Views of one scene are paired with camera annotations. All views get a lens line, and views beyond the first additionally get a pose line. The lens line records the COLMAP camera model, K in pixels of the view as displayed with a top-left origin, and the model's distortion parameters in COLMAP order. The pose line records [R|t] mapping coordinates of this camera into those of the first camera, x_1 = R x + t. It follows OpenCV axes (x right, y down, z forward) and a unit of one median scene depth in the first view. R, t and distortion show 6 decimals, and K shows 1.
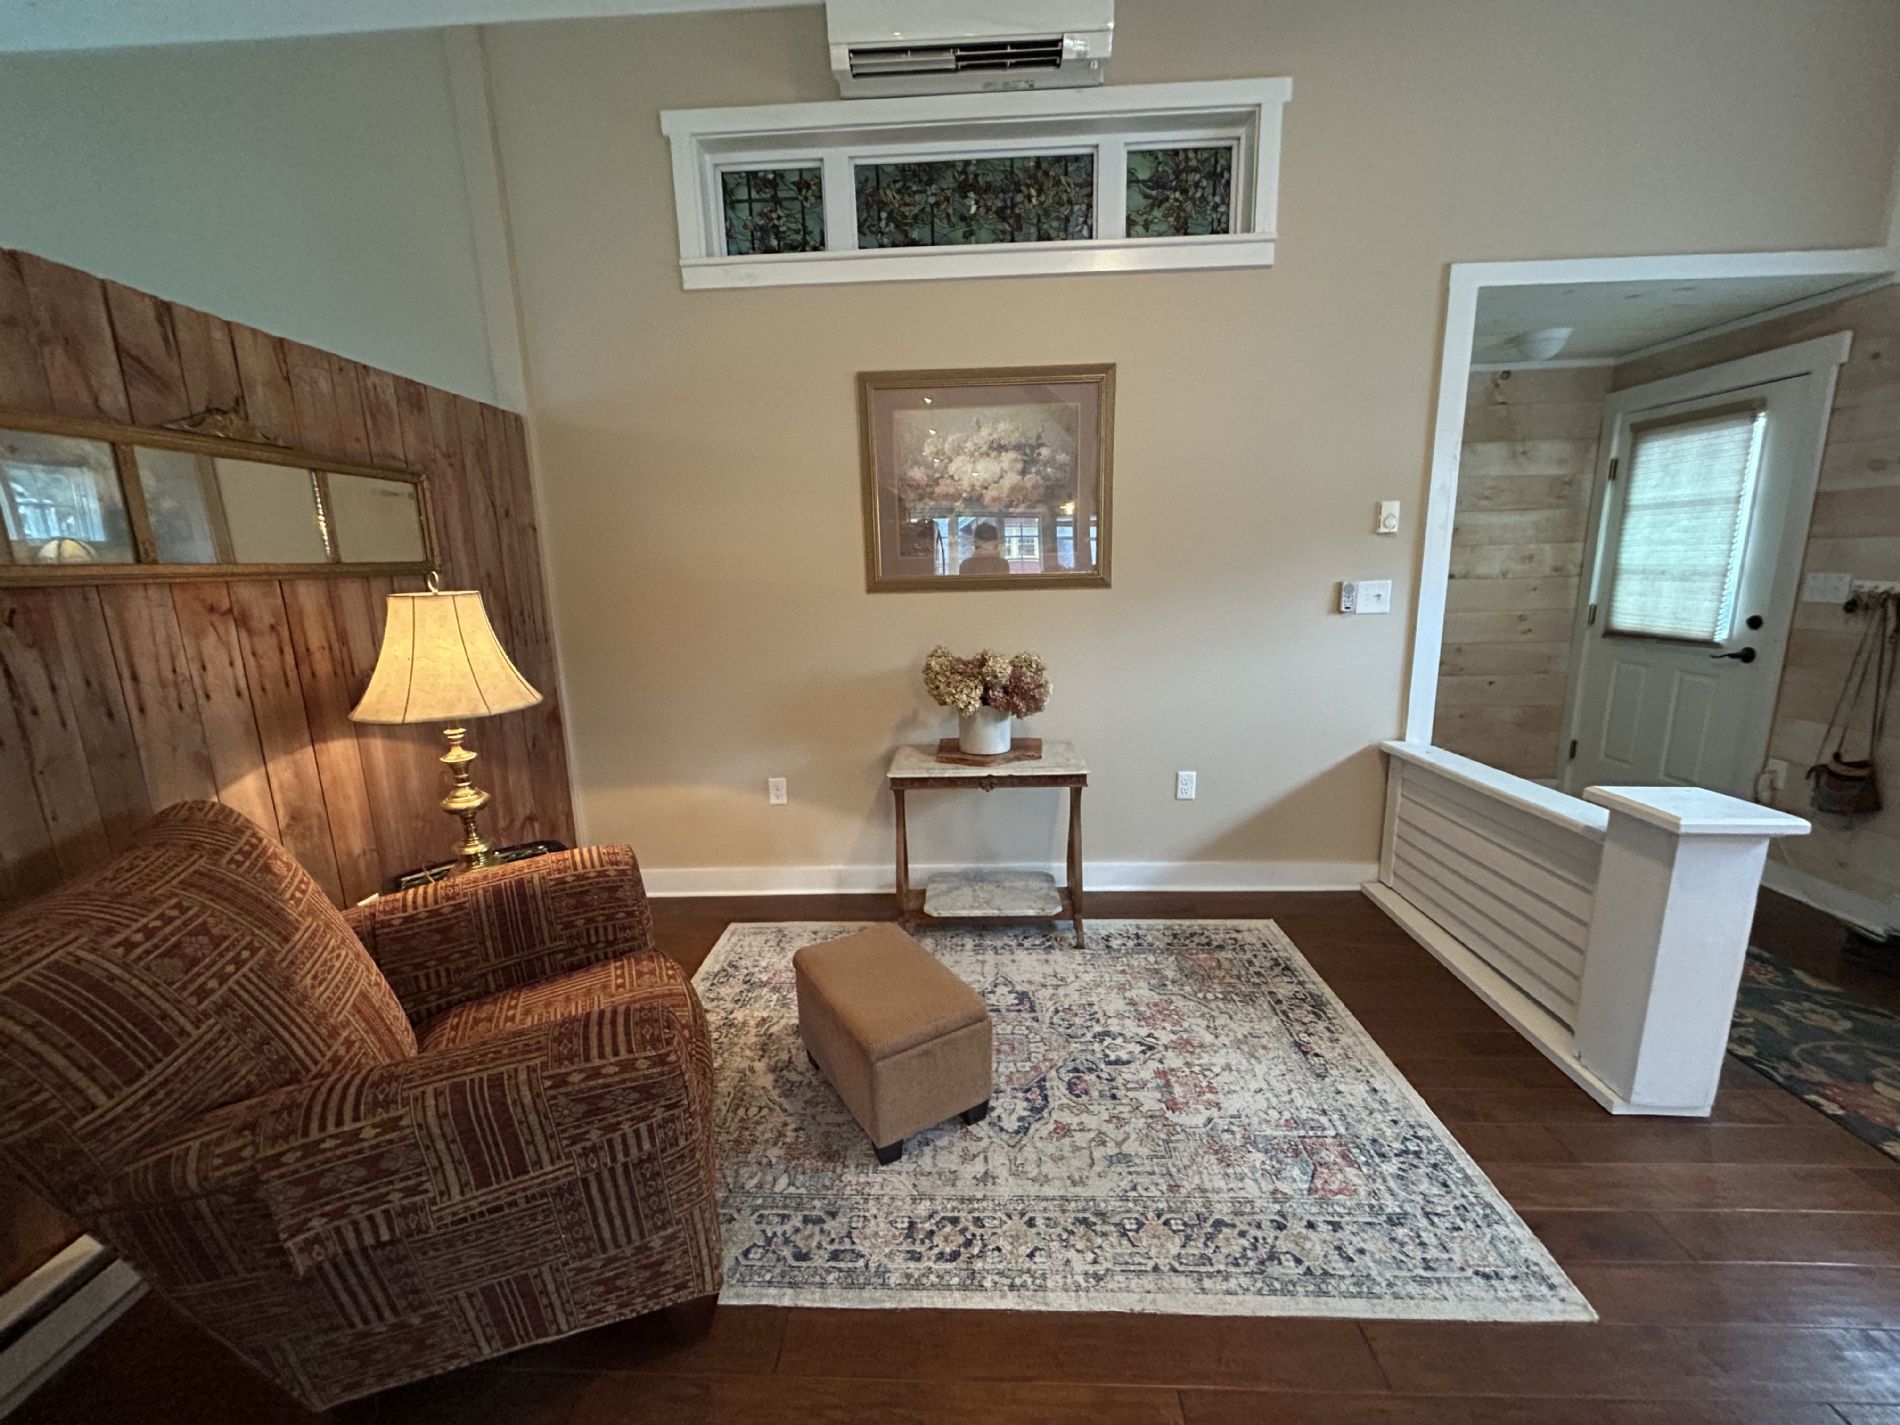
lens RADIAL K [[759.3, 0, 950.0], [0, 759.3, 712.5], [0, 0, 1]] dist [0.003322, 0.000544]
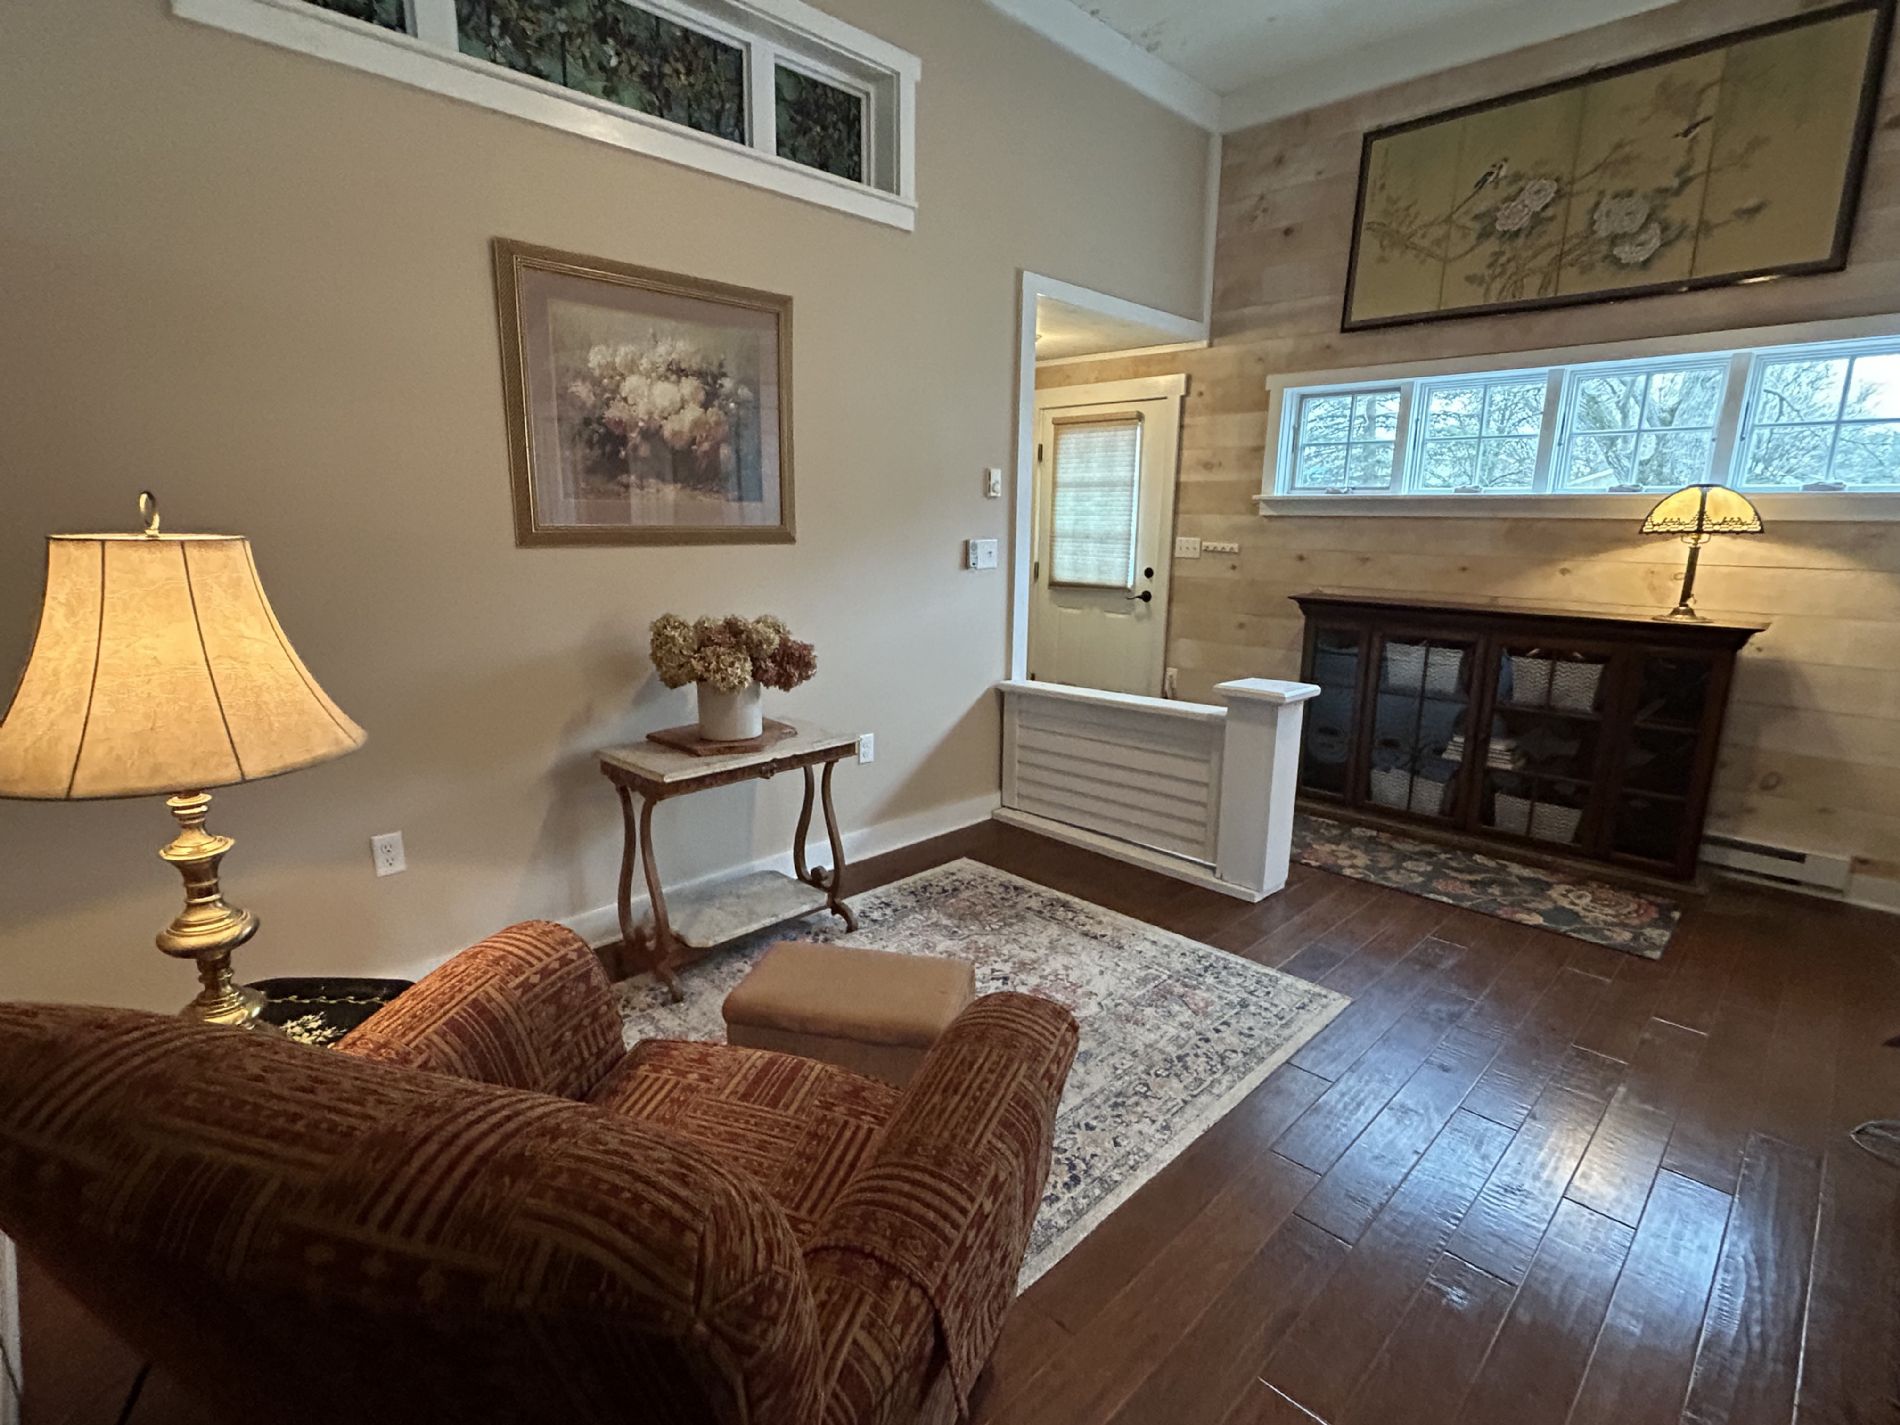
lens RADIAL K [[915.4, 0, 950.0], [0, 915.4, 712.5], [0, 0, 1]] dist [-0.000946, -0.000401]
pose [[0.684773, -0.124508, 0.718042, -0.501654], [0.117267, 0.991283, 0.060054, -0.007965], [-0.719260, 0.043079, 0.693404, 0.121865]]
